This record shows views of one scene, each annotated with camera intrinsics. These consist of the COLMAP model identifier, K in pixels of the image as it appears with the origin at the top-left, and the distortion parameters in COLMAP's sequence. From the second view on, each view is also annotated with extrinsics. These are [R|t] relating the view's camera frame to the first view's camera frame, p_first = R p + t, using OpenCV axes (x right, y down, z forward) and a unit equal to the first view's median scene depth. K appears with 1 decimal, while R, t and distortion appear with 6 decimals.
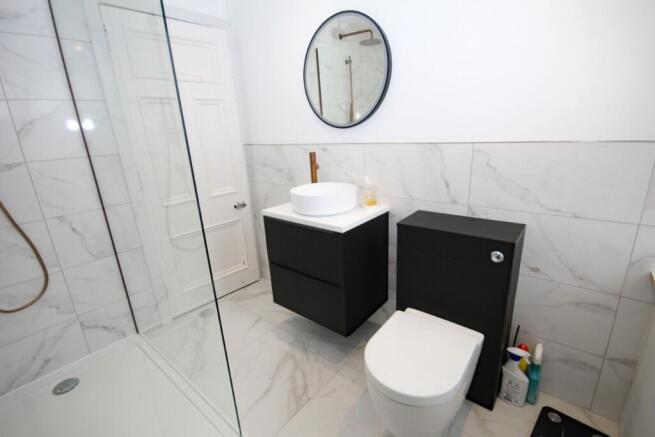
lens RADIAL K [[303.4, 0, 325.6], [0, 303.4, 218.6], [0, 0, 1]] dist [0.001614, -0.000122]
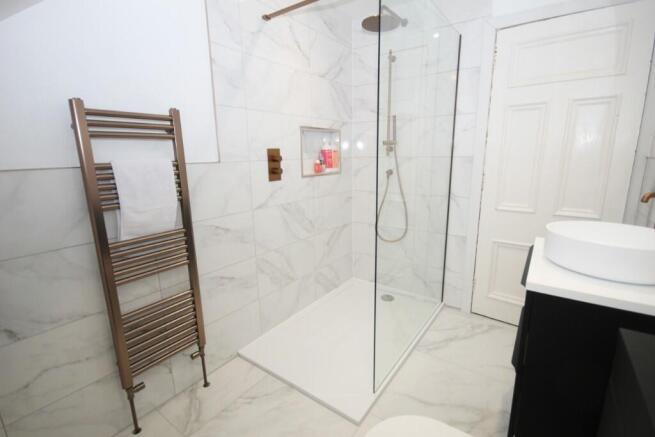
lens RADIAL K [[303.4, 0, 325.7], [0, 303.4, 218.1], [0, 0, 1]] dist [0.001614, -0.000122]
pose [[0.065721, 0.269784, -0.960675, 0.505851], [-0.255604, 0.935186, 0.245140, -0.139049], [0.964545, 0.229442, 0.130420, 0.355639]]
